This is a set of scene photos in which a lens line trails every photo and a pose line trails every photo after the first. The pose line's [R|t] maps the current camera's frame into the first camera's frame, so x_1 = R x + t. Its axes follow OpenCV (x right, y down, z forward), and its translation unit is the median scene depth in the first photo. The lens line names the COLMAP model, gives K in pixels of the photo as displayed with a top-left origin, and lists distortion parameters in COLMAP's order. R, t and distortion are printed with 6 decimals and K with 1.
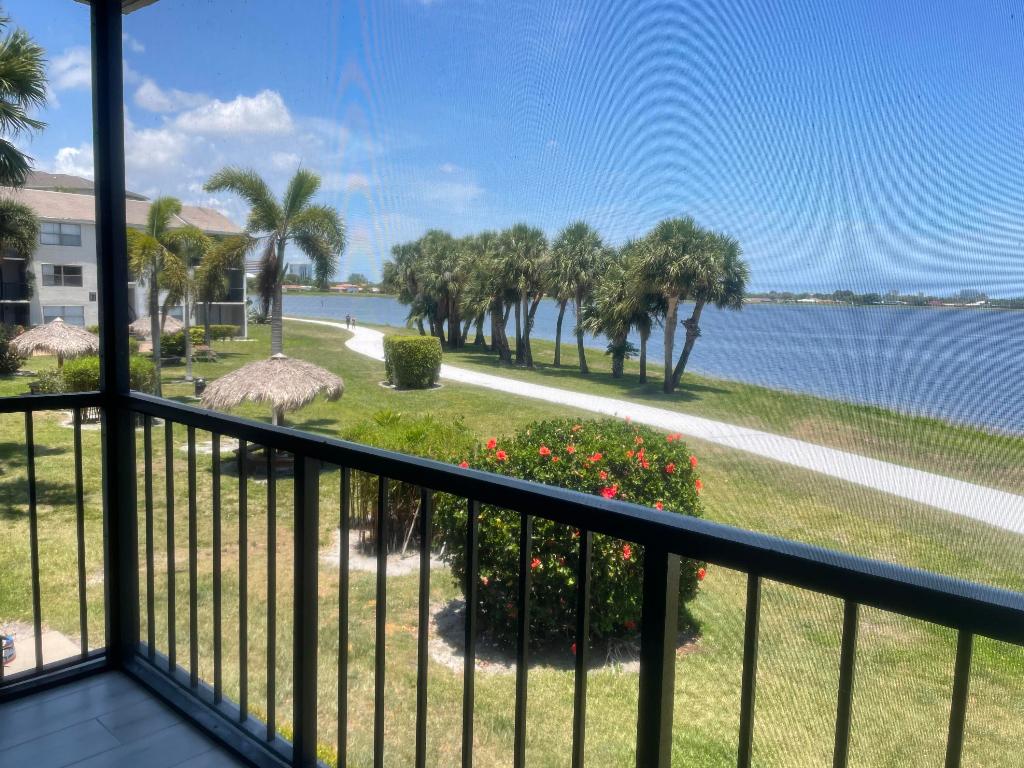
lens RADIAL K [[765.2, 0, 512.0], [0, 765.2, 384.0], [0, 0, 1]] dist [0.028846, -0.005103]
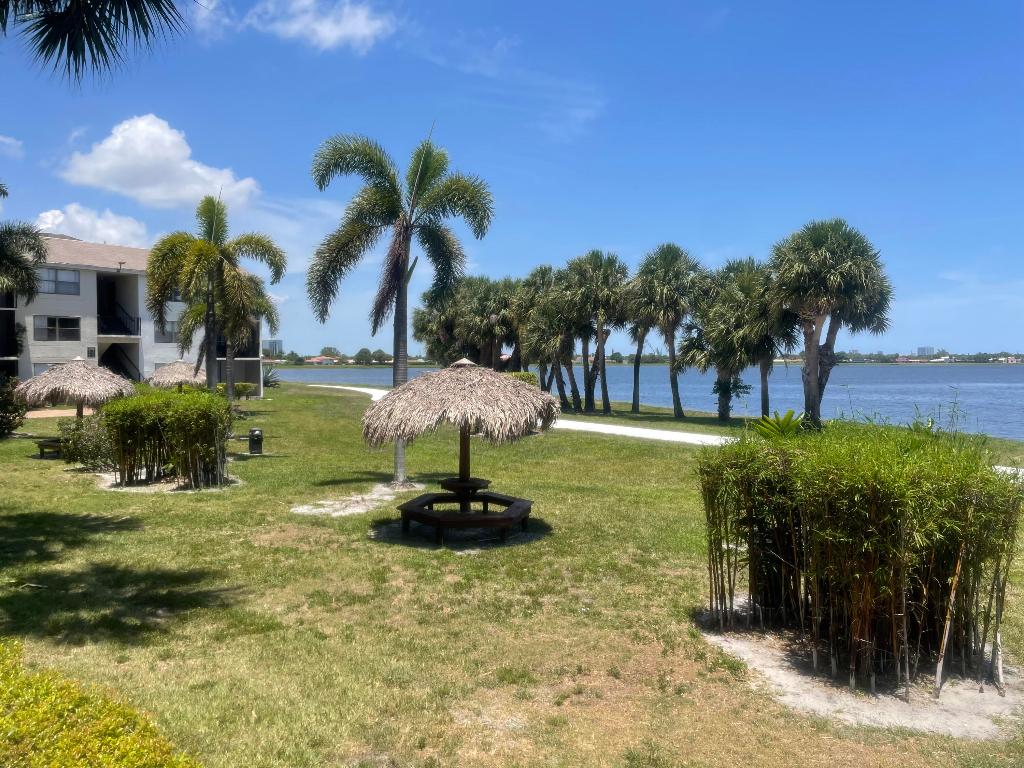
lens RADIAL K [[765.2, 0, 512.0], [0, 765.2, 384.0], [0, 0, 1]] dist [0.028846, -0.005103]
pose [[0.998781, -0.030849, 0.038537, -0.117989], [0.034188, 0.995426, -0.089212, 0.017691], [-0.035609, 0.090420, 0.995267, 0.137131]]
